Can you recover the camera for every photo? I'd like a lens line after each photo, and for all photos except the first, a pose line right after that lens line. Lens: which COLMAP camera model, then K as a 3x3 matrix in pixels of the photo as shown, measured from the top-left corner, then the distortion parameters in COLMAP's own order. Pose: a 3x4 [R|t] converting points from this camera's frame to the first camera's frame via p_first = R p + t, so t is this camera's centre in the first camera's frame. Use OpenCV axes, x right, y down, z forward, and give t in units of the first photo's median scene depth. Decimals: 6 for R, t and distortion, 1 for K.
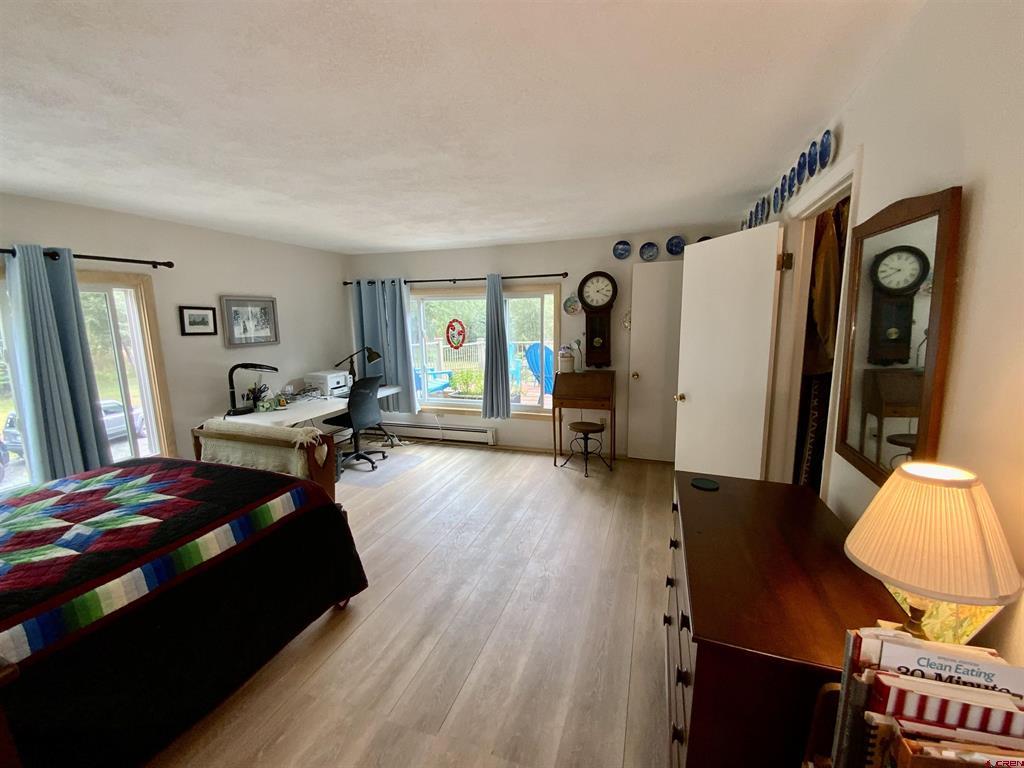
lens RADIAL K [[417.3, 0, 513.9], [0, 417.3, 383.8], [0, 0, 1]] dist [0.029041, -0.020777]
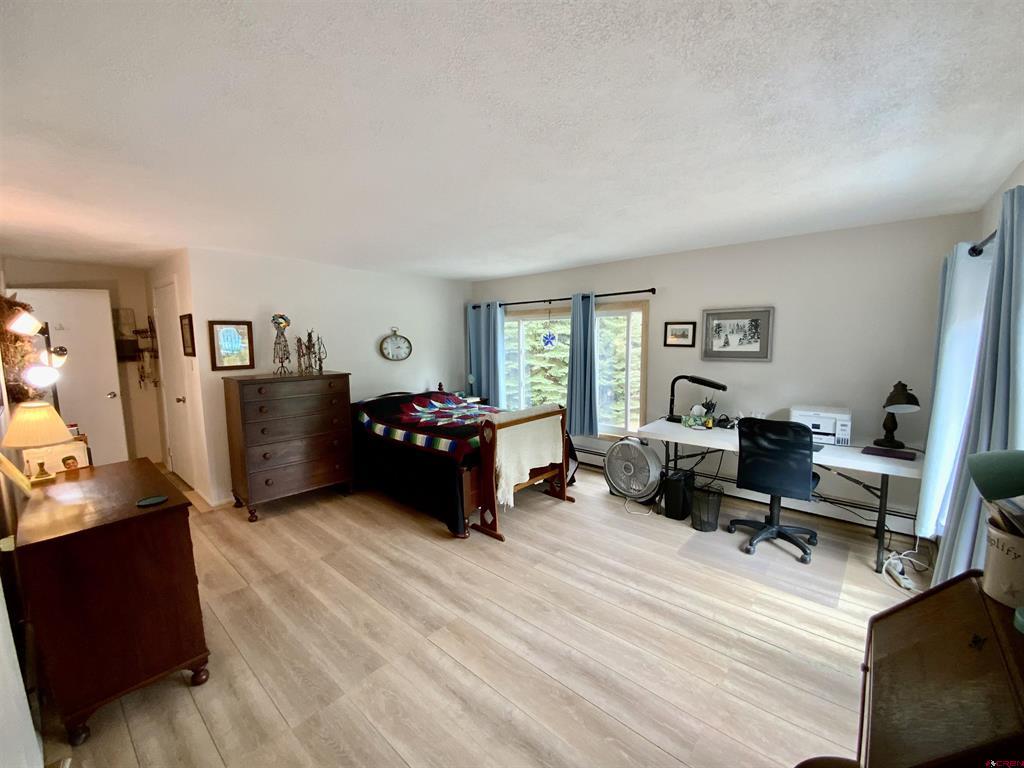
lens RADIAL K [[417.3, 0, 513.9], [0, 417.3, 383.8], [0, 0, 1]] dist [0.029041, -0.020777]
pose [[-0.379835, 0.128740, -0.916052, 0.478770], [-0.124715, 0.974101, 0.188610, -0.172843], [0.916608, 0.185887, -0.353942, 0.989829]]
